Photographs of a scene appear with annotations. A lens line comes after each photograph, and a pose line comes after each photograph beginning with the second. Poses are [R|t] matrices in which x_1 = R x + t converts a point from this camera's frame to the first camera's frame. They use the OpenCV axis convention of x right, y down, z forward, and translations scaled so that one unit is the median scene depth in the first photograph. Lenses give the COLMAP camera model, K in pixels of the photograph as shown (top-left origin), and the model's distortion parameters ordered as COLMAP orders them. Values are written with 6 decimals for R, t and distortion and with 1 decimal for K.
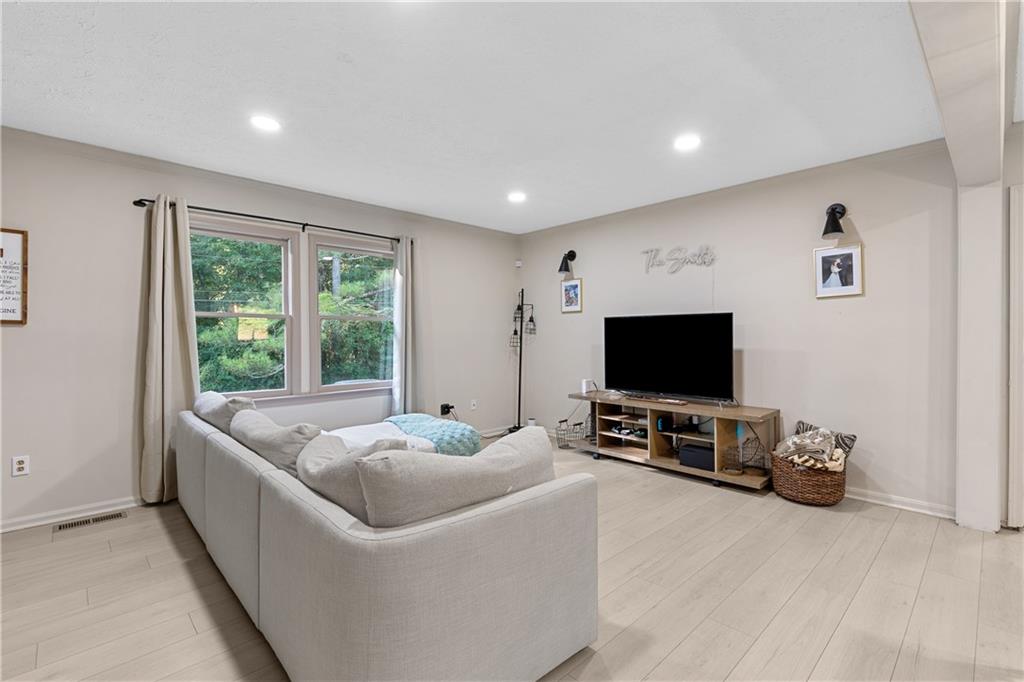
lens RADIAL K [[465.7, 0, 522.1], [0, 465.7, 335.4], [0, 0, 1]] dist [0.003949, -0.002415]
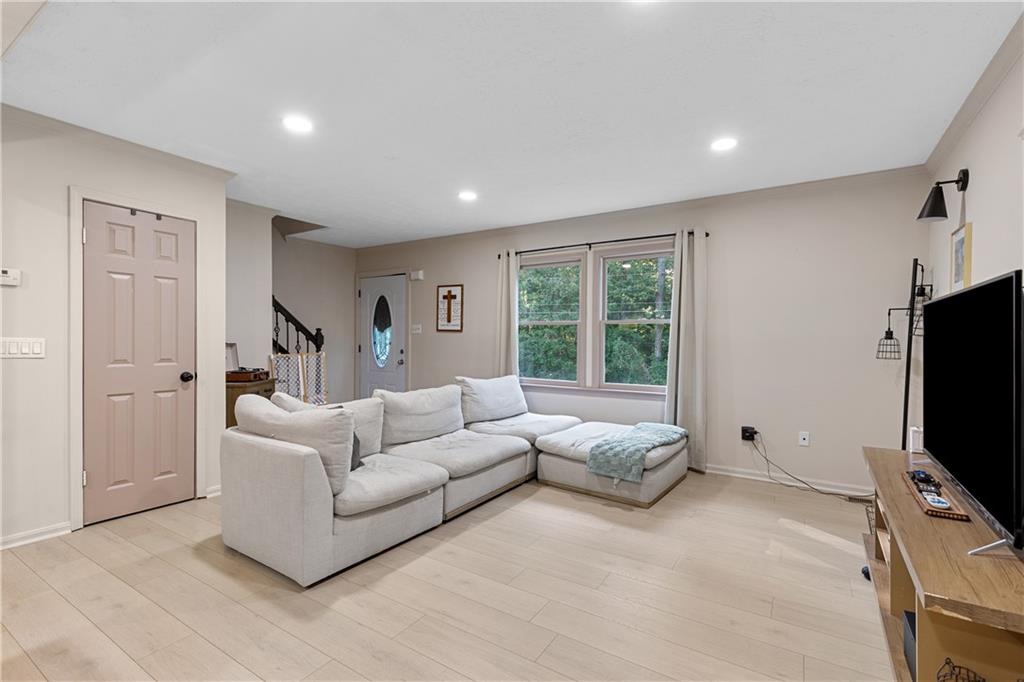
lens RADIAL K [[465.7, 0, 519.2], [0, 465.7, 345.4], [0, 0, 1]] dist [0.003949, -0.002415]
pose [[0.223756, 0.014471, -0.974538, 0.643077], [-0.006839, 0.999888, 0.013277, 0.003595], [0.974621, 0.003695, 0.223830, 0.568022]]
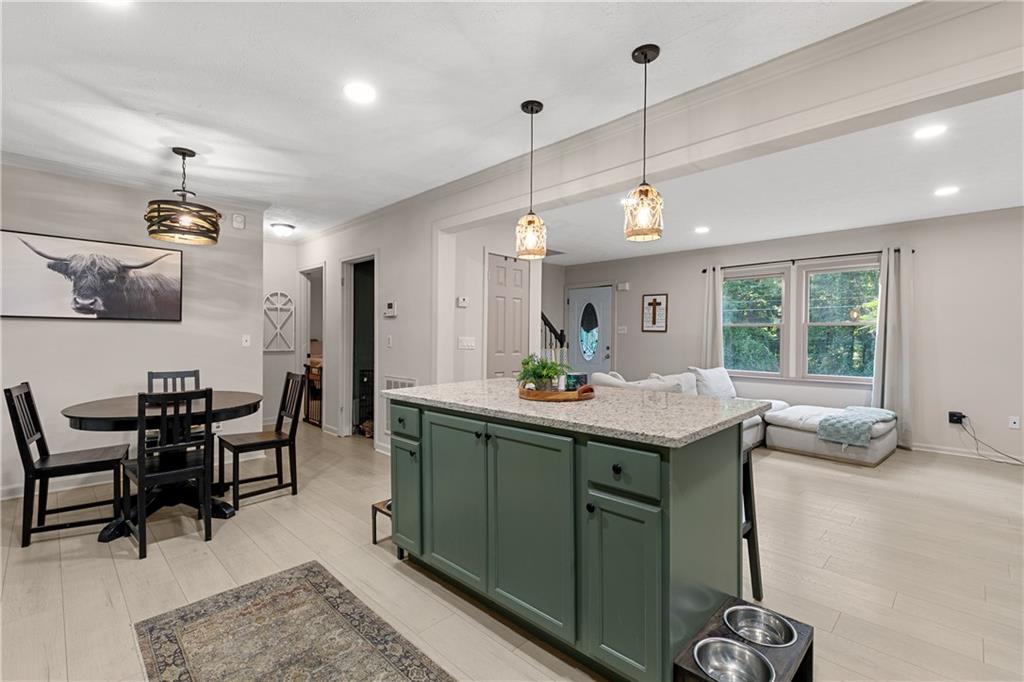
lens RADIAL K [[465.7, 0, 511.5], [0, 465.7, 341.6], [0, 0, 1]] dist [0.003949, -0.002415]
pose [[-0.001469, 0.010263, -0.999946, 0.969674], [-0.007479, 0.999919, 0.010274, 0.004293], [0.999971, 0.007493, -0.001392, 0.140519]]
